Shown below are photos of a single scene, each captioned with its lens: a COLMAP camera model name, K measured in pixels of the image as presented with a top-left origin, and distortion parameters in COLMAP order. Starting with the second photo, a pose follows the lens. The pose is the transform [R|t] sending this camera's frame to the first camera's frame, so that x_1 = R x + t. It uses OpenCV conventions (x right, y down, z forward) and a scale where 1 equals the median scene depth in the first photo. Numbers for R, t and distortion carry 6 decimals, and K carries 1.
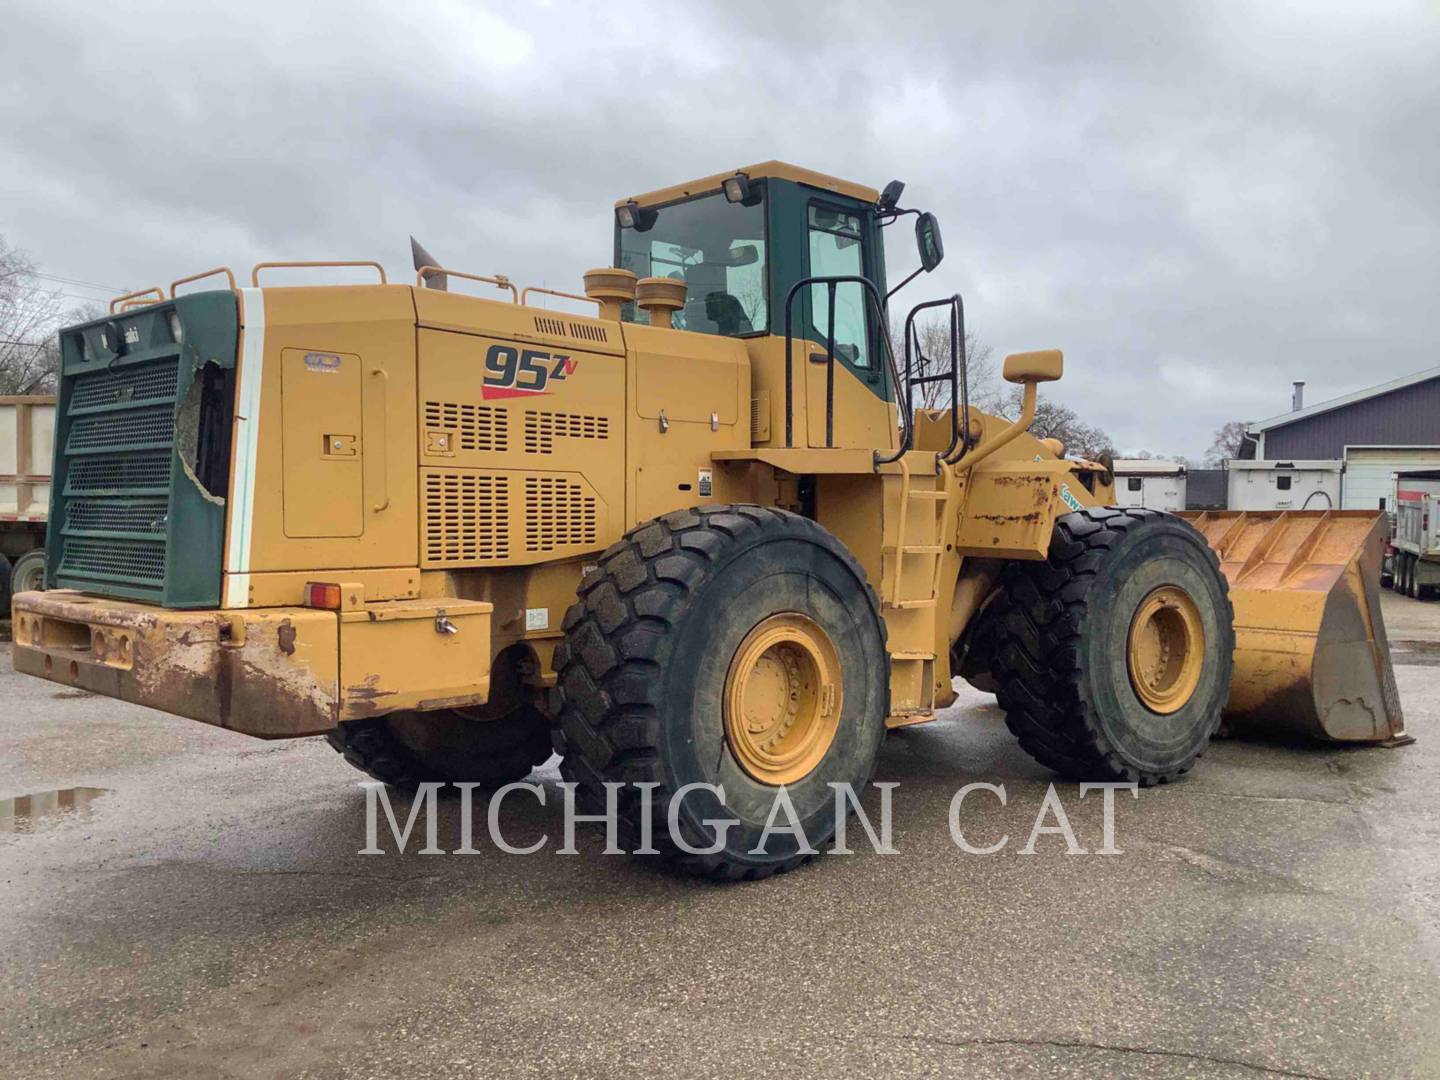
lens RADIAL K [[1319.3, 0, 717.9], [0, 1319.3, 570.7], [0, 0, 1]] dist [0.041084, 0.000000]
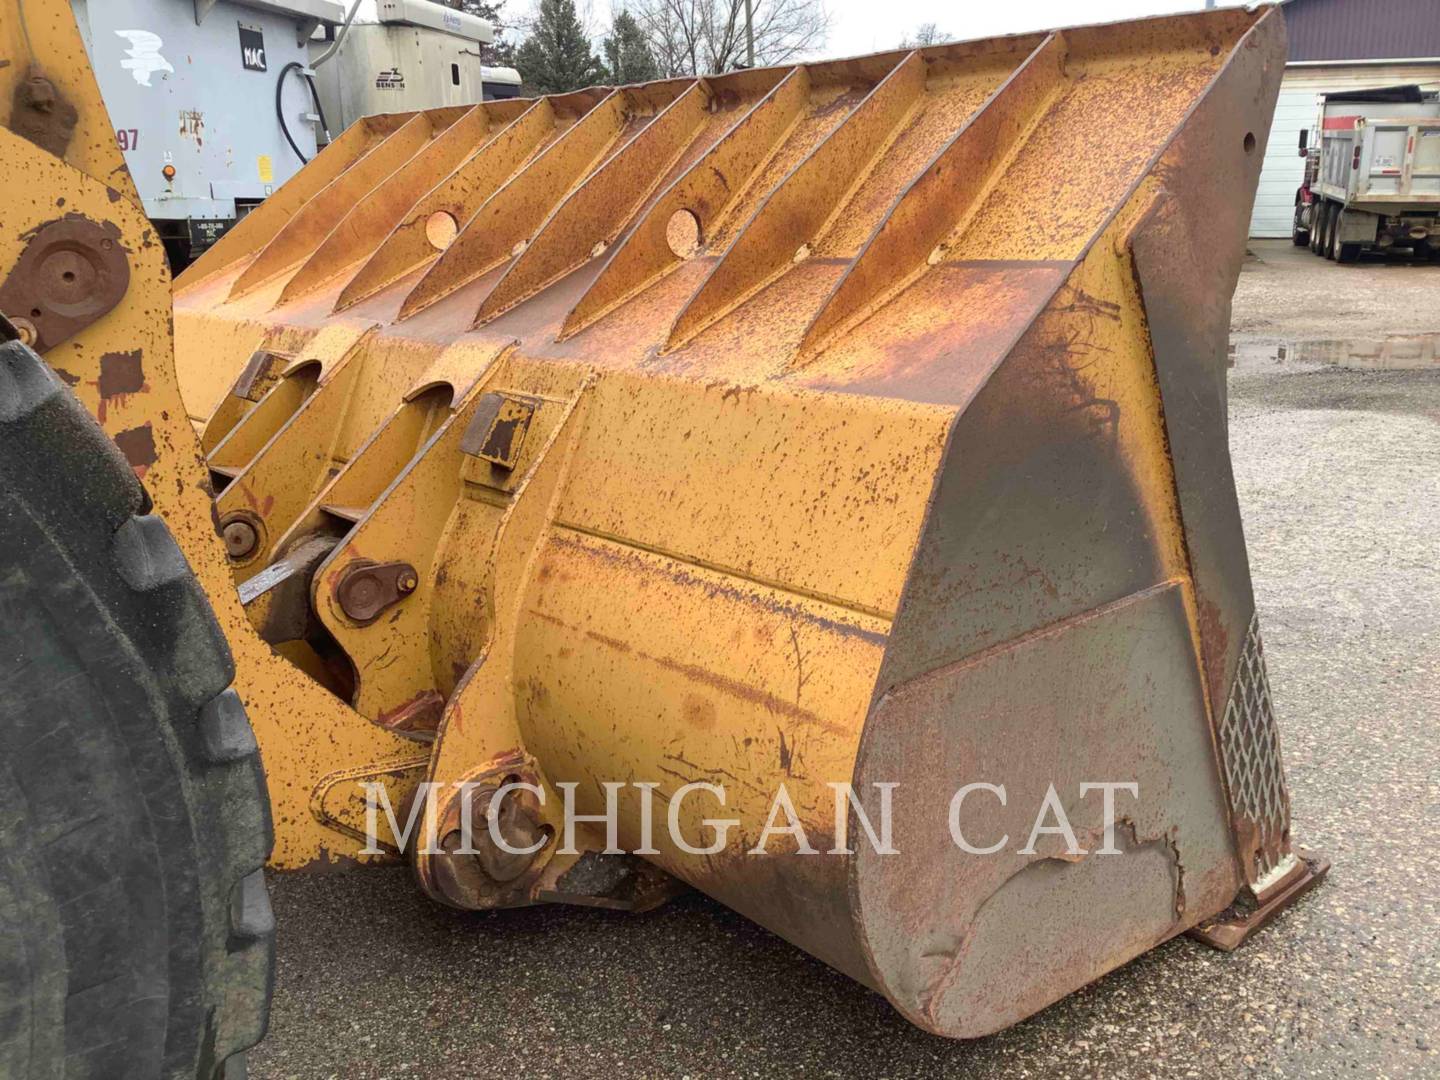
lens RADIAL K [[1319.3, 0, 681.0], [0, 1319.3, 545.6], [0, 0, 1]] dist [0.041084, 0.000000]
pose [[0.998650, -0.042915, 0.029265, 0.642031], [0.035414, 0.974674, 0.220809, -0.015757], [-0.038000, -0.219475, 0.974878, 1.257144]]
